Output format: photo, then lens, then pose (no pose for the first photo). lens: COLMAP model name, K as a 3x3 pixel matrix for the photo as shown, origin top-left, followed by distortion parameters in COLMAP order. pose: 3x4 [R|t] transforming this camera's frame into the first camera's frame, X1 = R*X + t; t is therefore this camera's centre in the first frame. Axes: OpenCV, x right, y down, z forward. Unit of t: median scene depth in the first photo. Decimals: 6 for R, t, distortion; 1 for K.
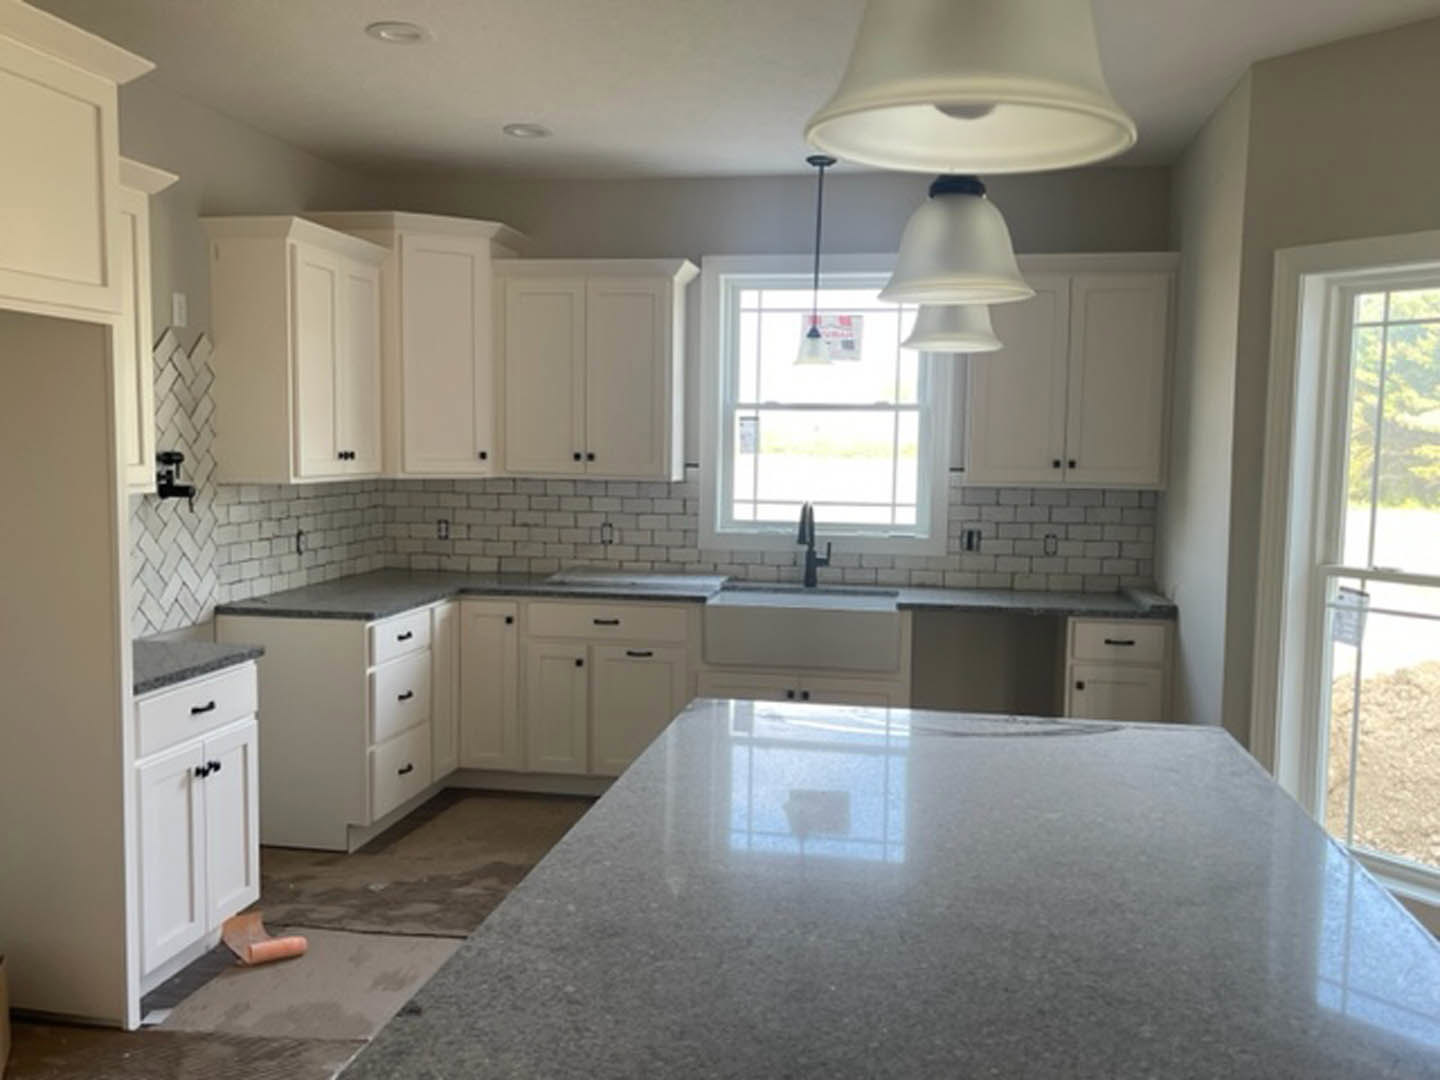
lens RADIAL K [[1256.6, 0, 723.8], [0, 1256.6, 550.3], [0, 0, 1]] dist [0.054301, -0.005151]
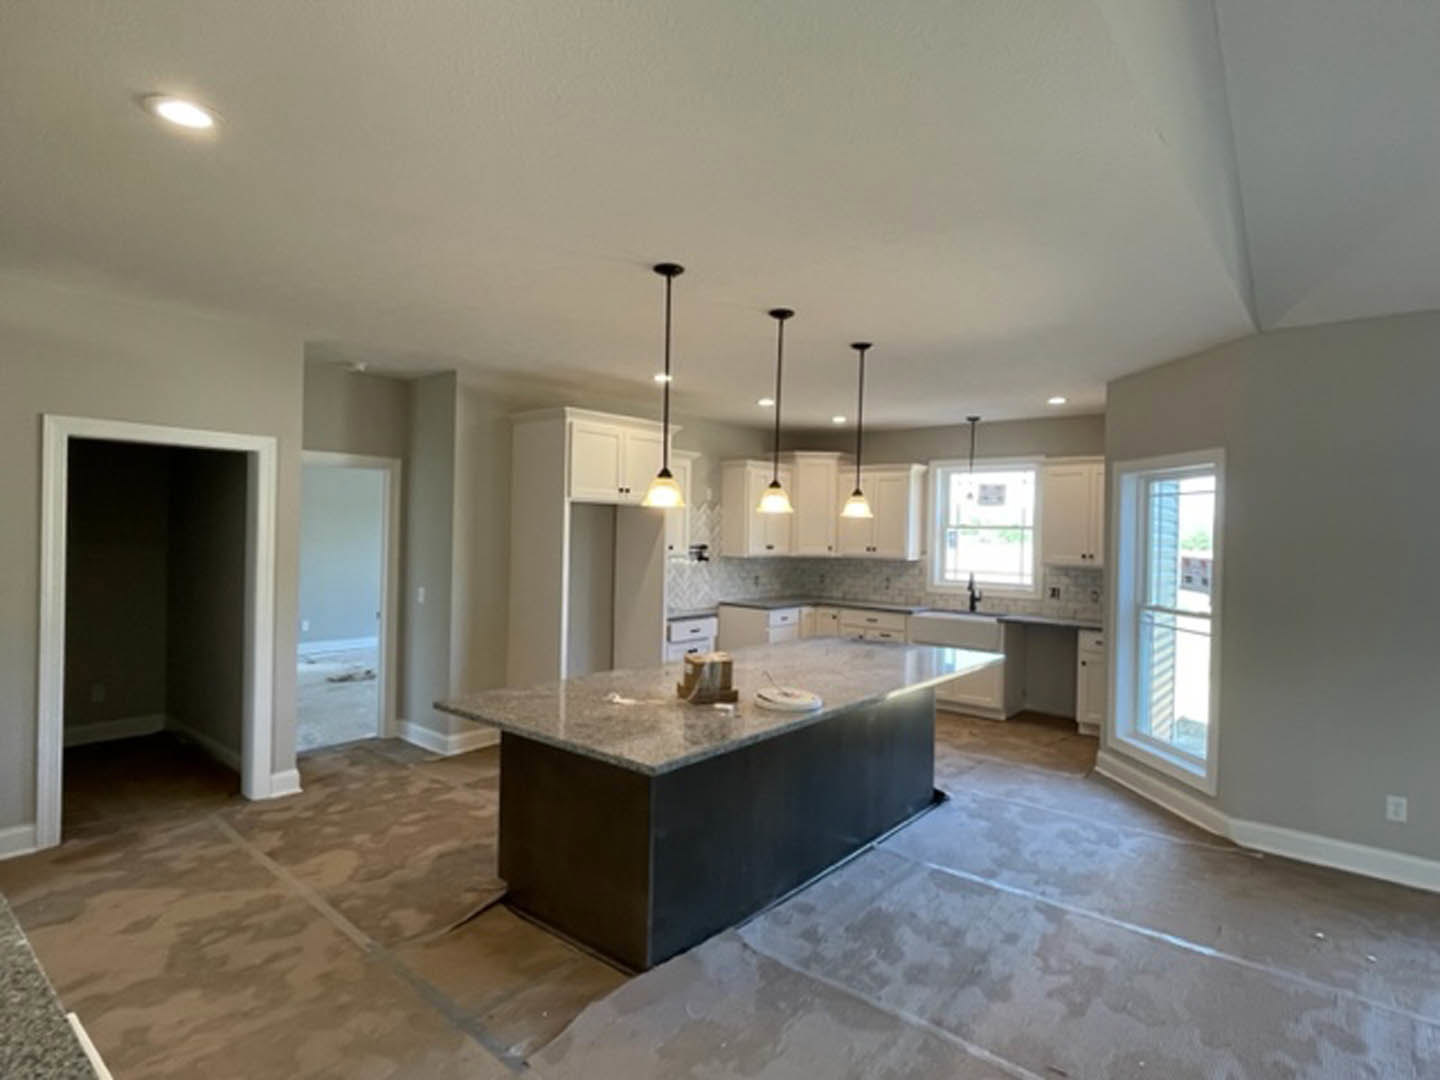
lens RADIAL K [[768.4, 0, 721.9], [0, 768.4, 530.7], [0, 0, 1]] dist [-0.004418, -0.000824]
pose [[0.865461, 0.003334, -0.500966, 0.370874], [-0.052108, 0.995153, -0.083398, 0.025355], [0.498260, 0.098282, 0.861439, -0.370761]]
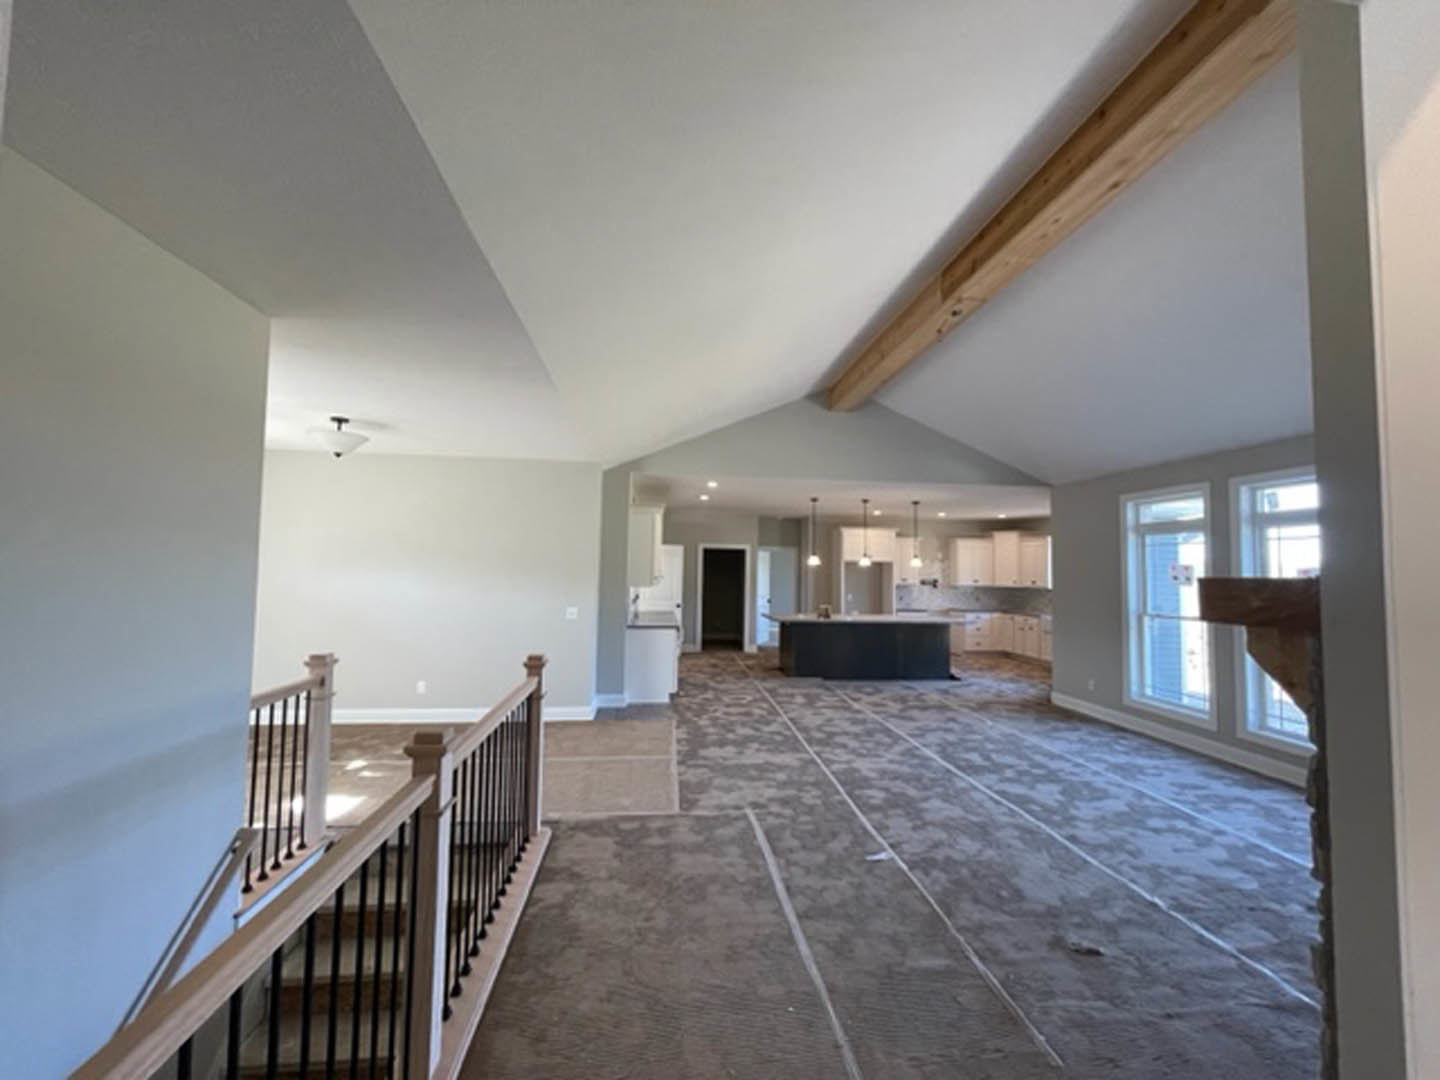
lens RADIAL K [[571.8, 0, 719.8], [0, 571.8, 541.3], [0, 0, 1]] dist [-0.003848, 0.000050]
pose [[0.263810, -0.065014, -0.962381, 1.531528], [-0.096976, 0.990883, -0.093523, 0.073988], [0.959687, 0.118000, 0.255100, -0.549311]]
